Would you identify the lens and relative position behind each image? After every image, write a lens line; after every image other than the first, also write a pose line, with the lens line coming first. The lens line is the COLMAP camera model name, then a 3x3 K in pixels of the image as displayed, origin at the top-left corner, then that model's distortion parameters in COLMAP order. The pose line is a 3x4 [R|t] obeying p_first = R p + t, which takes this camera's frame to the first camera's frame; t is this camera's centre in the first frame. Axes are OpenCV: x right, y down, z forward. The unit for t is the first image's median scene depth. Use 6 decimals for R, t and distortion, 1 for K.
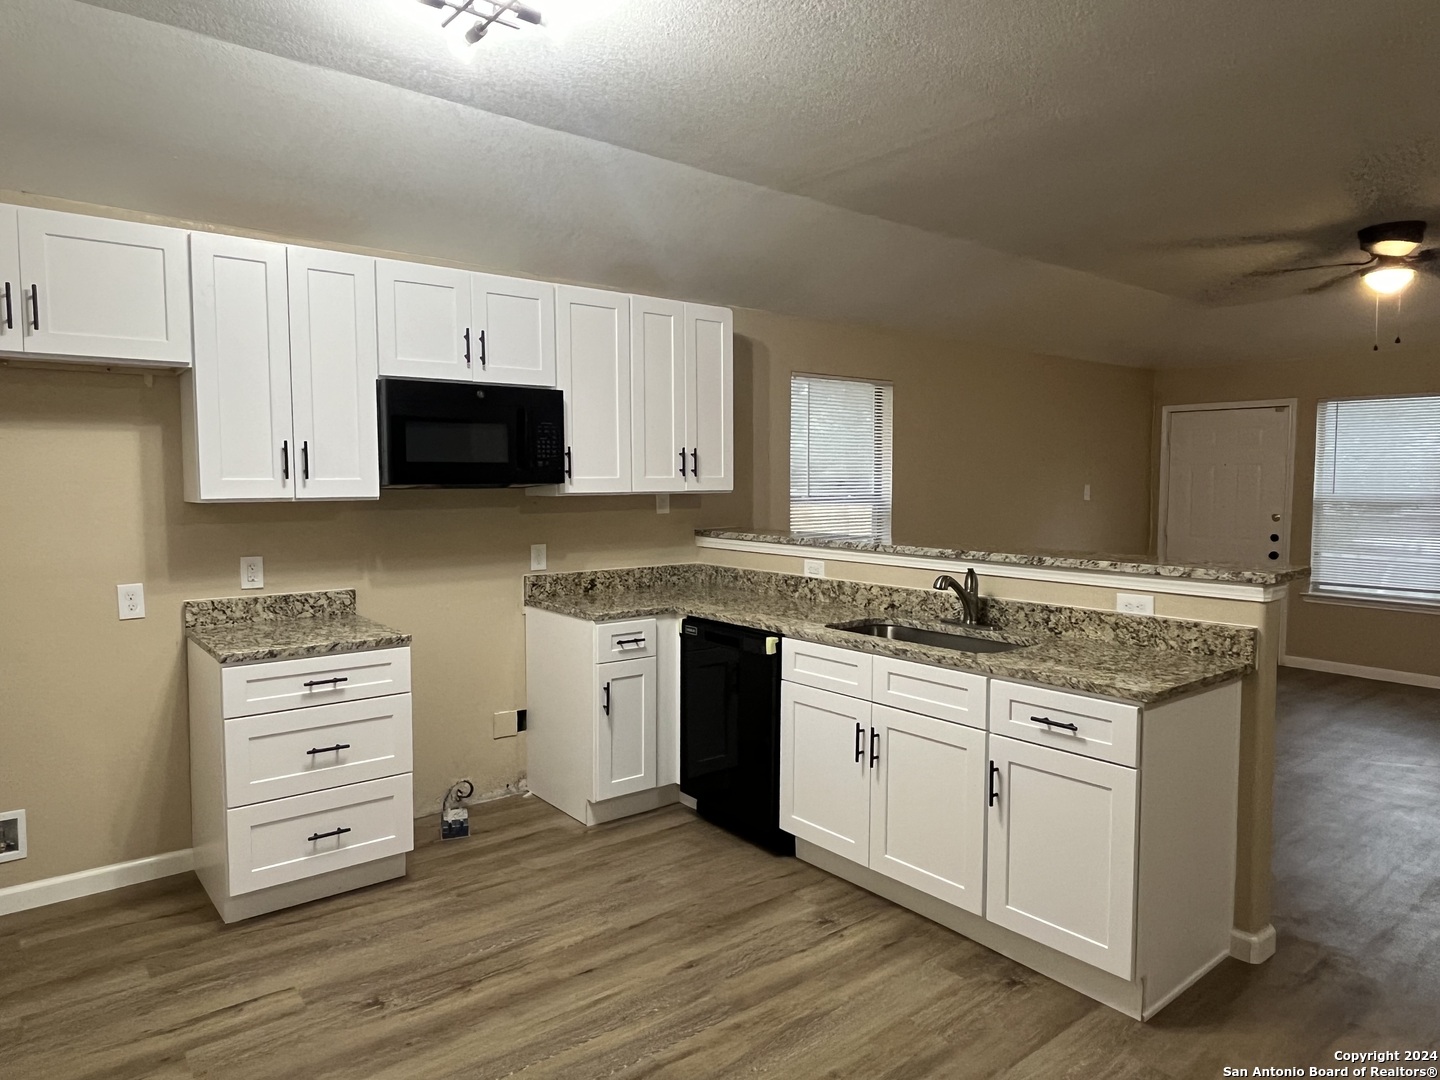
lens RADIAL K [[895.9, 0, 721.3], [0, 895.9, 531.6], [0, 0, 1]] dist [-0.007975, -0.003712]
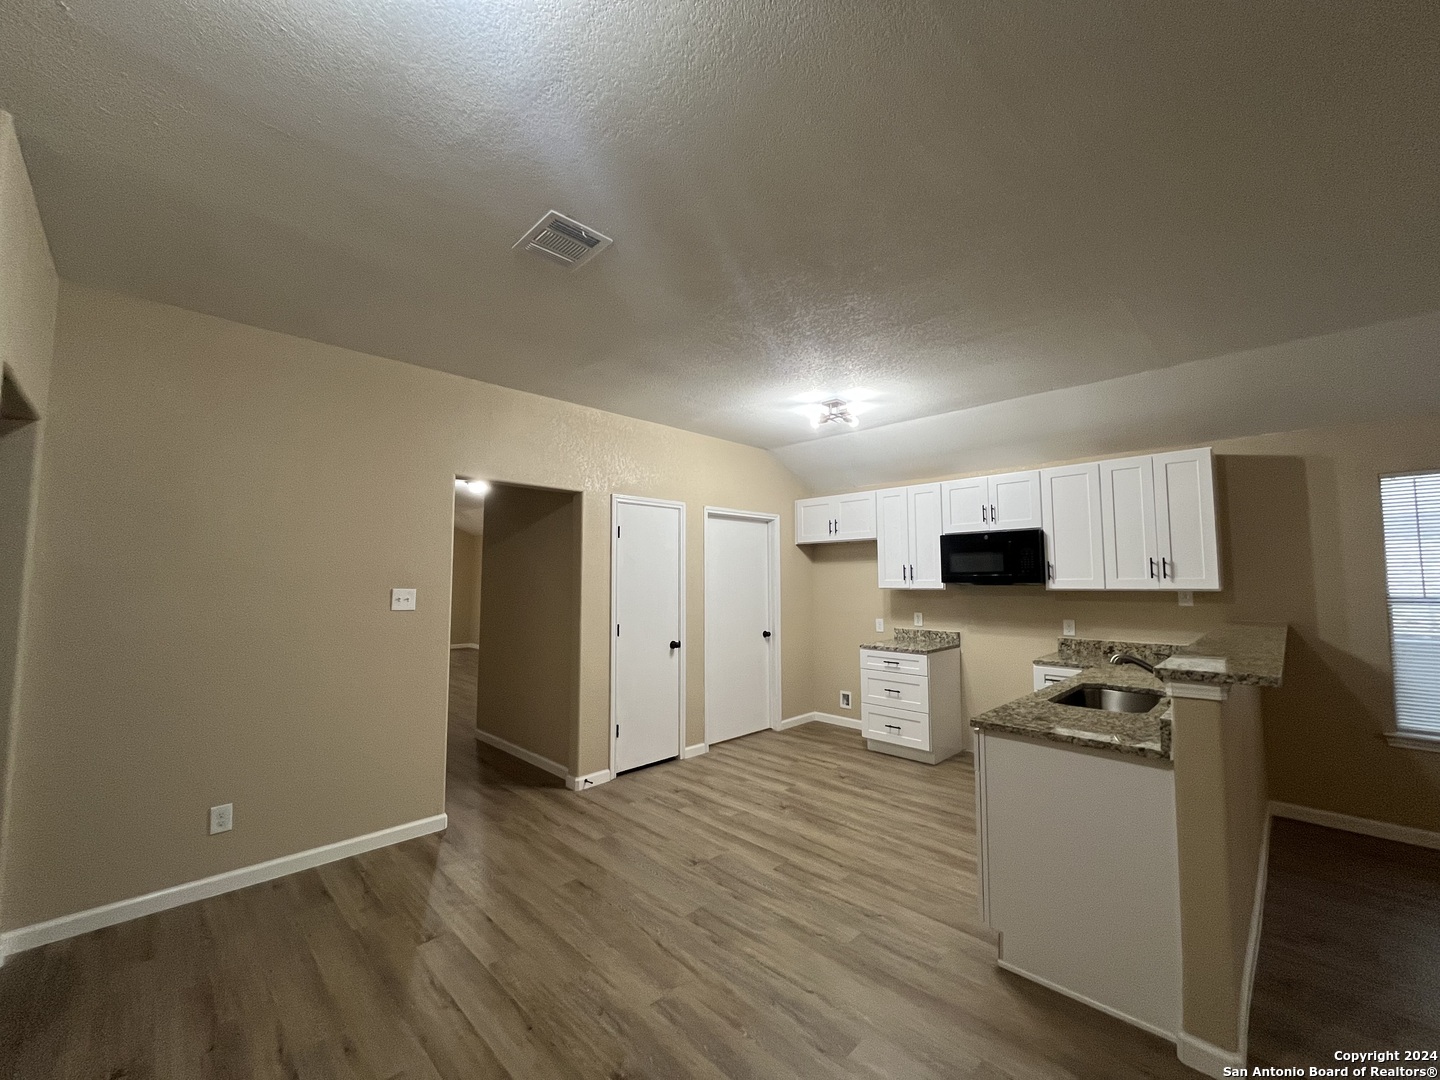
lens RADIAL K [[577.9, 0, 721.4], [0, 577.9, 541.1], [0, 0, 1]] dist [-0.001951, -0.000655]
pose [[0.111451, -0.065836, -0.991587, 1.037553], [-0.054685, 0.995885, -0.072268, -0.023667], [0.992264, 0.062279, 0.107392, 0.319629]]
